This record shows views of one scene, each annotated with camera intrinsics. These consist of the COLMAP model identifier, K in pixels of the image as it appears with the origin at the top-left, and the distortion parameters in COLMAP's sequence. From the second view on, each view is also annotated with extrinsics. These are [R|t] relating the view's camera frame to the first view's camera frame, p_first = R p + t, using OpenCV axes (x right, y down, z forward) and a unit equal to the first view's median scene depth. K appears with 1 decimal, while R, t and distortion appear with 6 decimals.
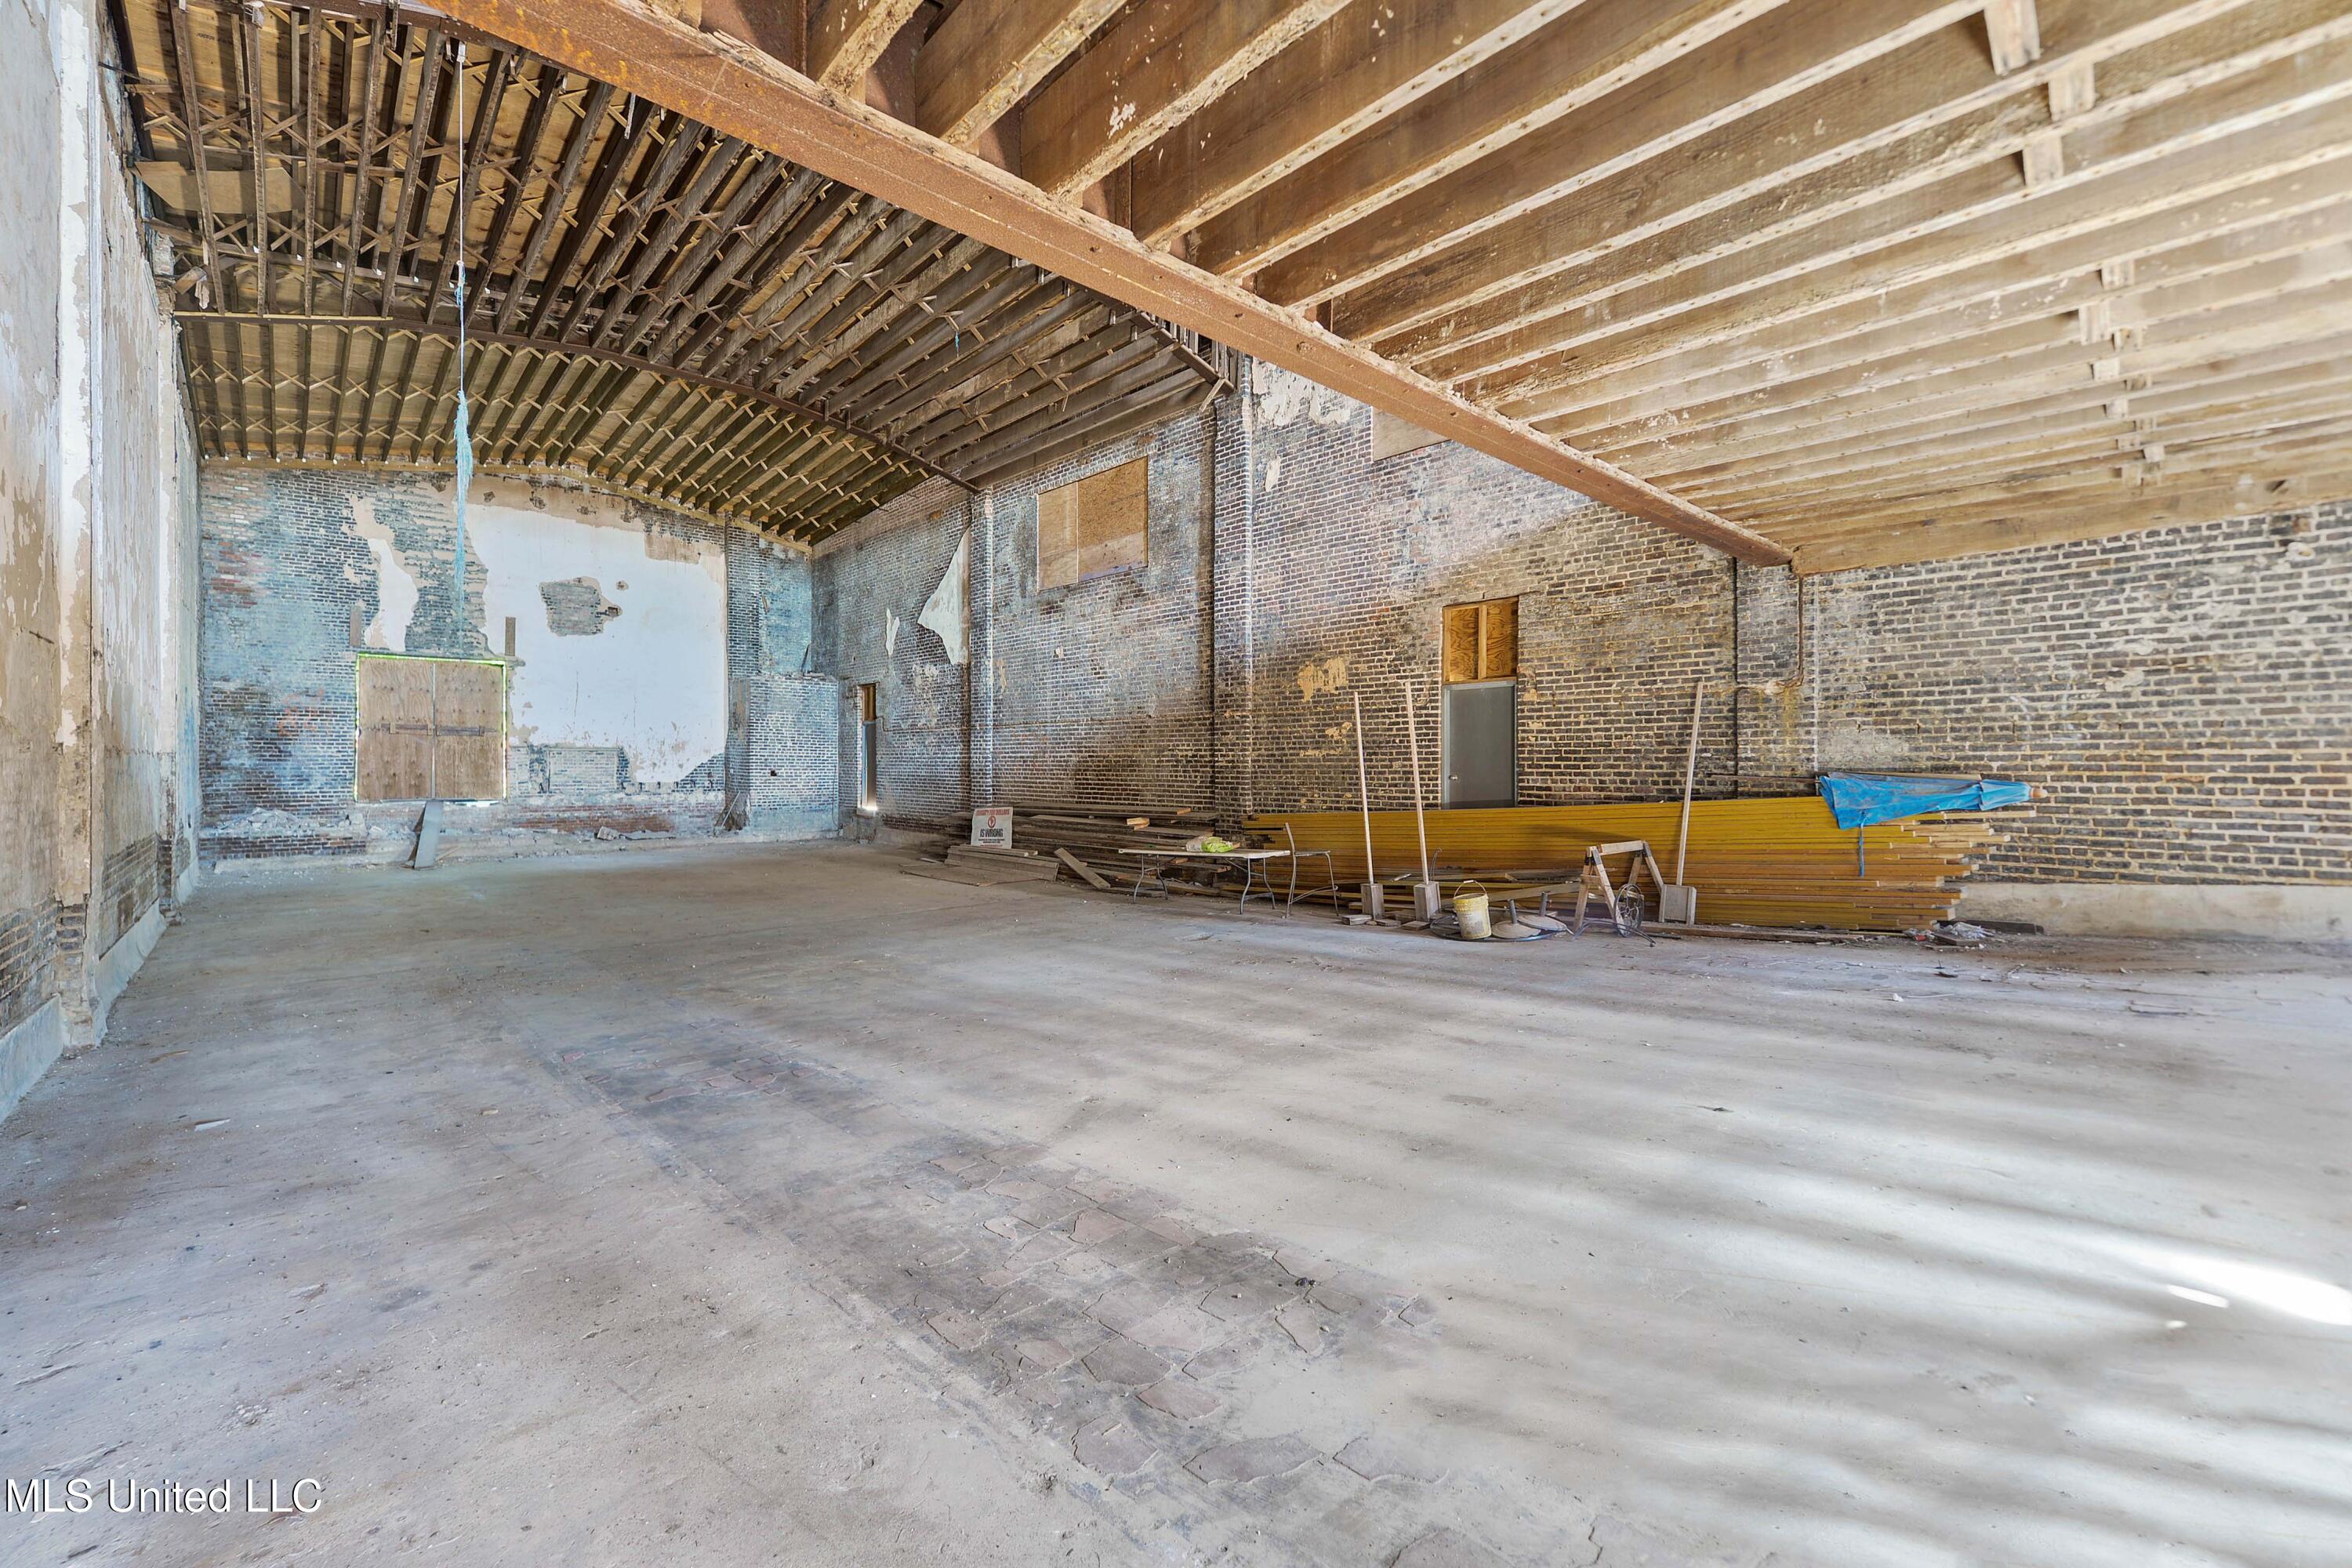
lens RADIAL K [[942.1, 0, 1153.3], [0, 942.1, 758.1], [0, 0, 1]] dist [0.011838, -0.002872]
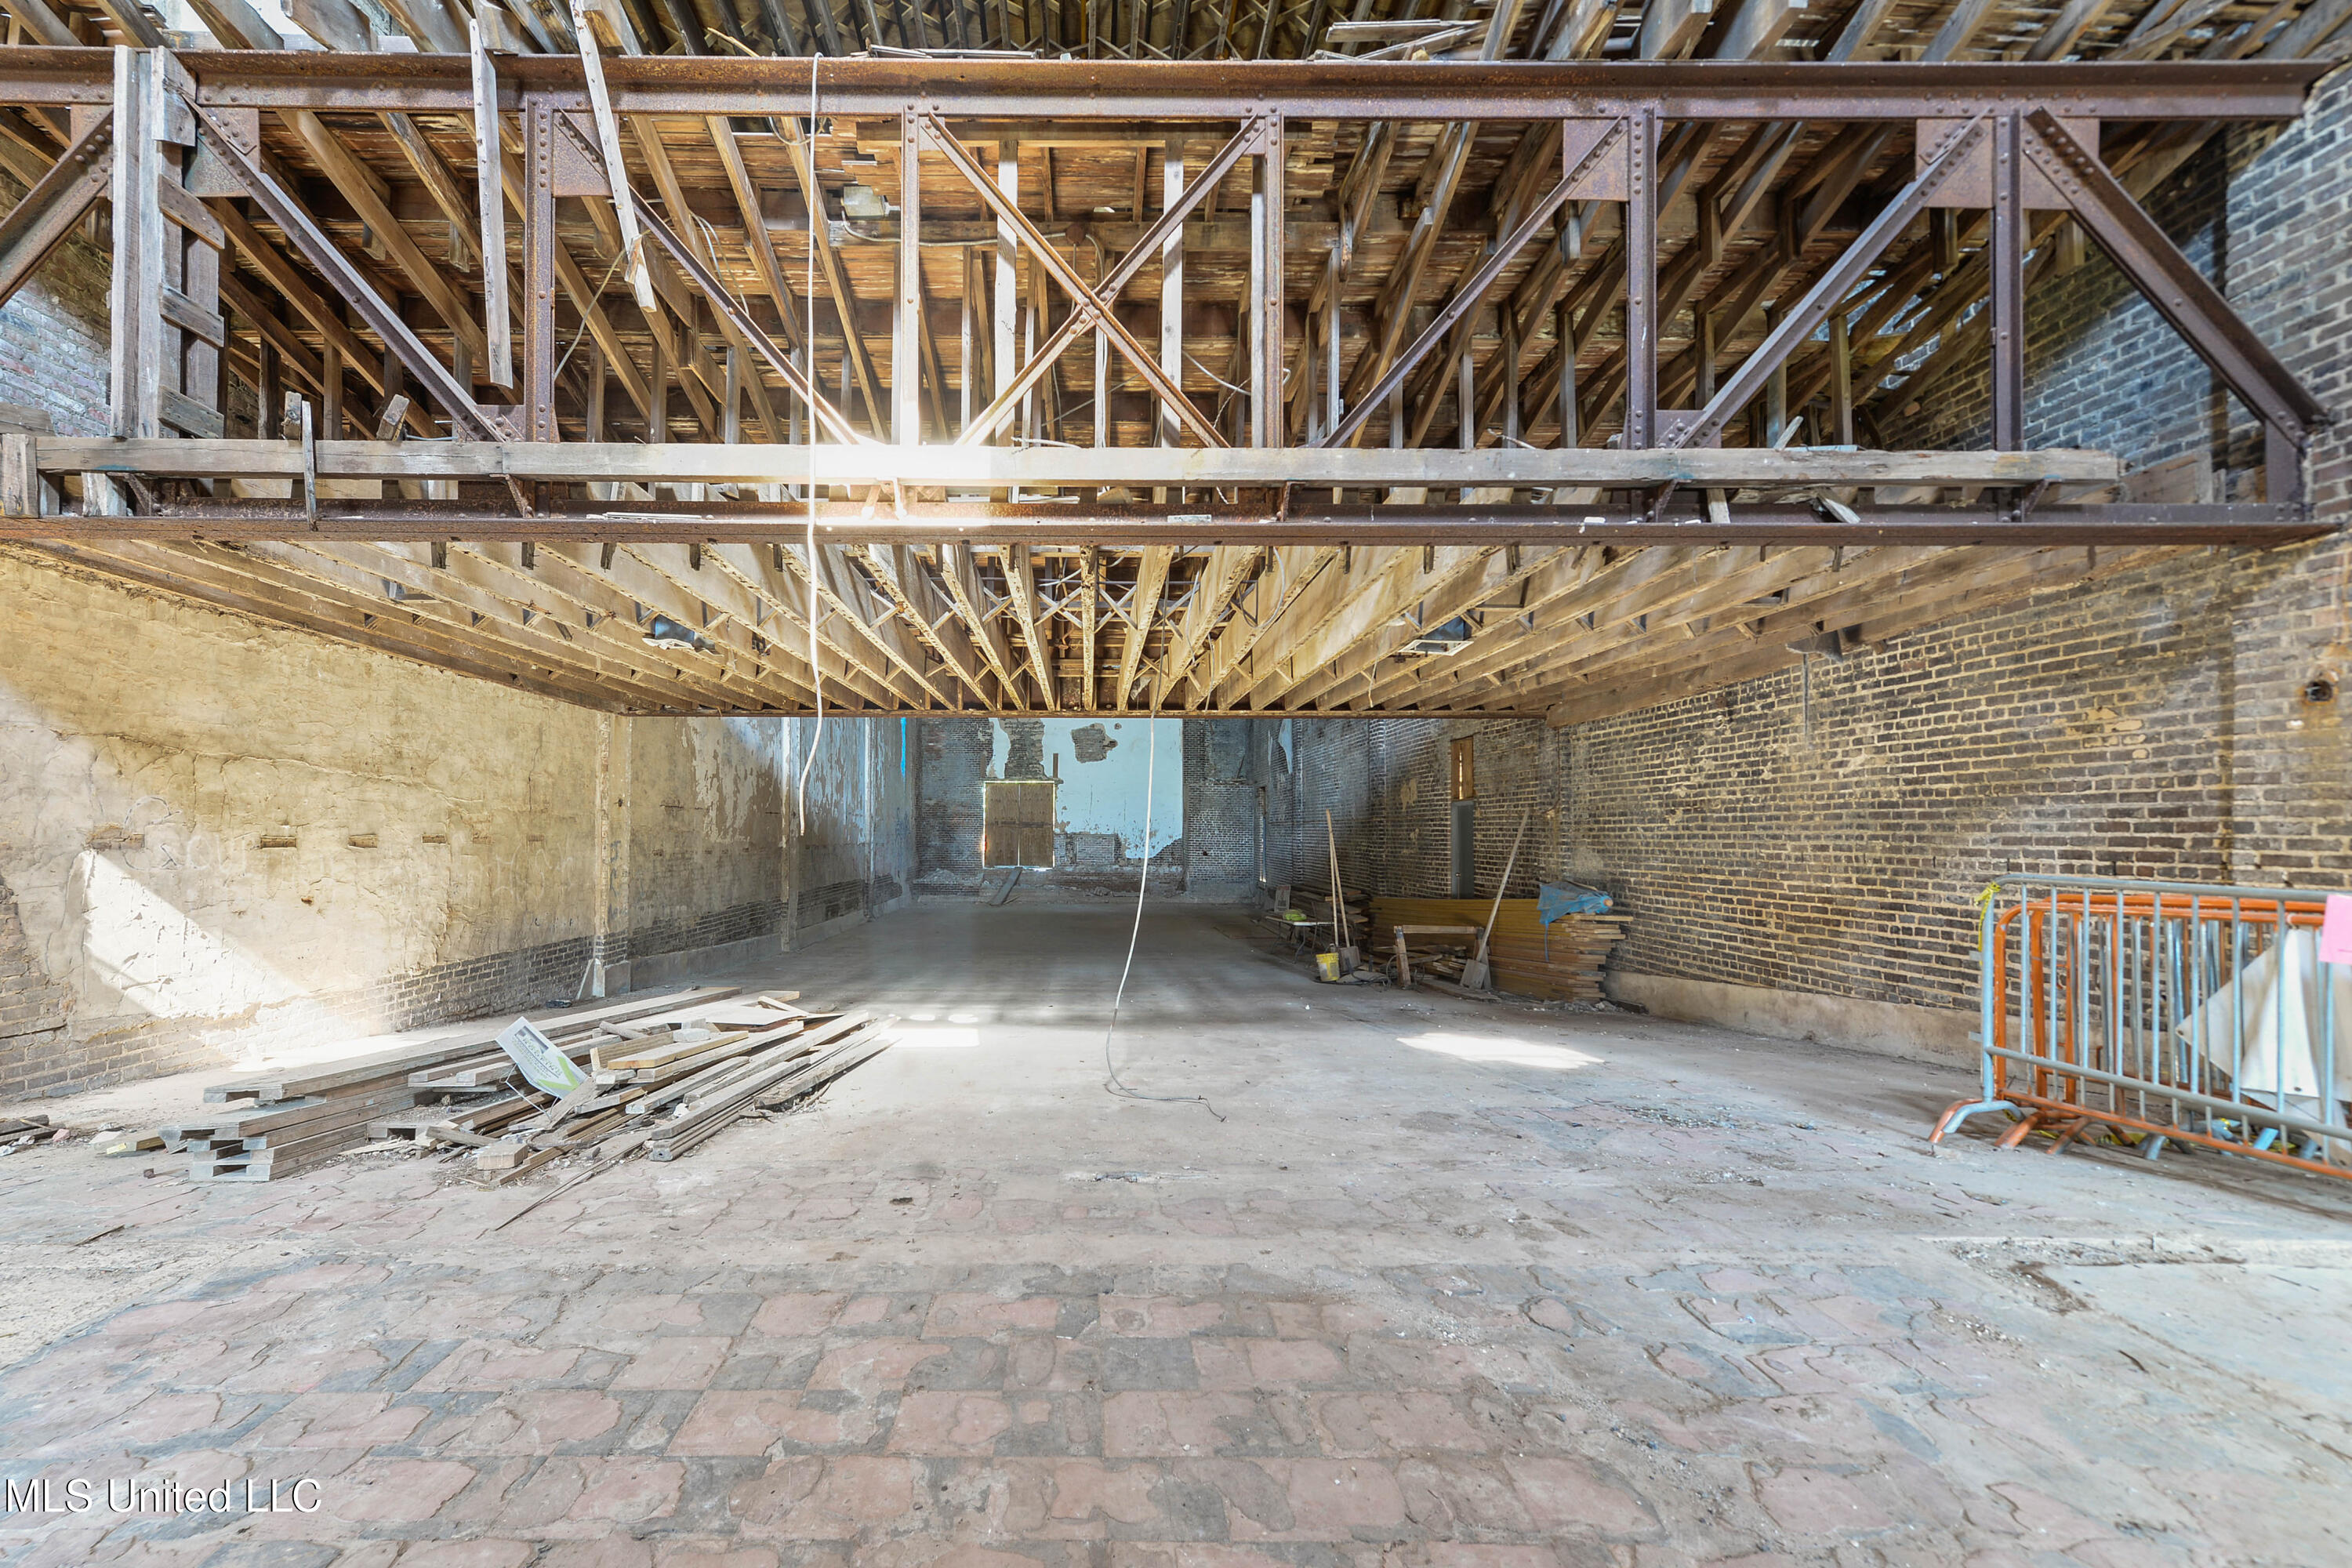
lens RADIAL K [[942.1, 0, 1098.5], [0, 942.1, 824.2], [0, 0, 1]] dist [0.011838, -0.002872]
pose [[0.752079, -0.000991, -0.659072, 0.536468], [-0.002957, 0.999984, -0.004878, -0.026902], [0.659066, 0.005617, 0.752064, -0.193075]]
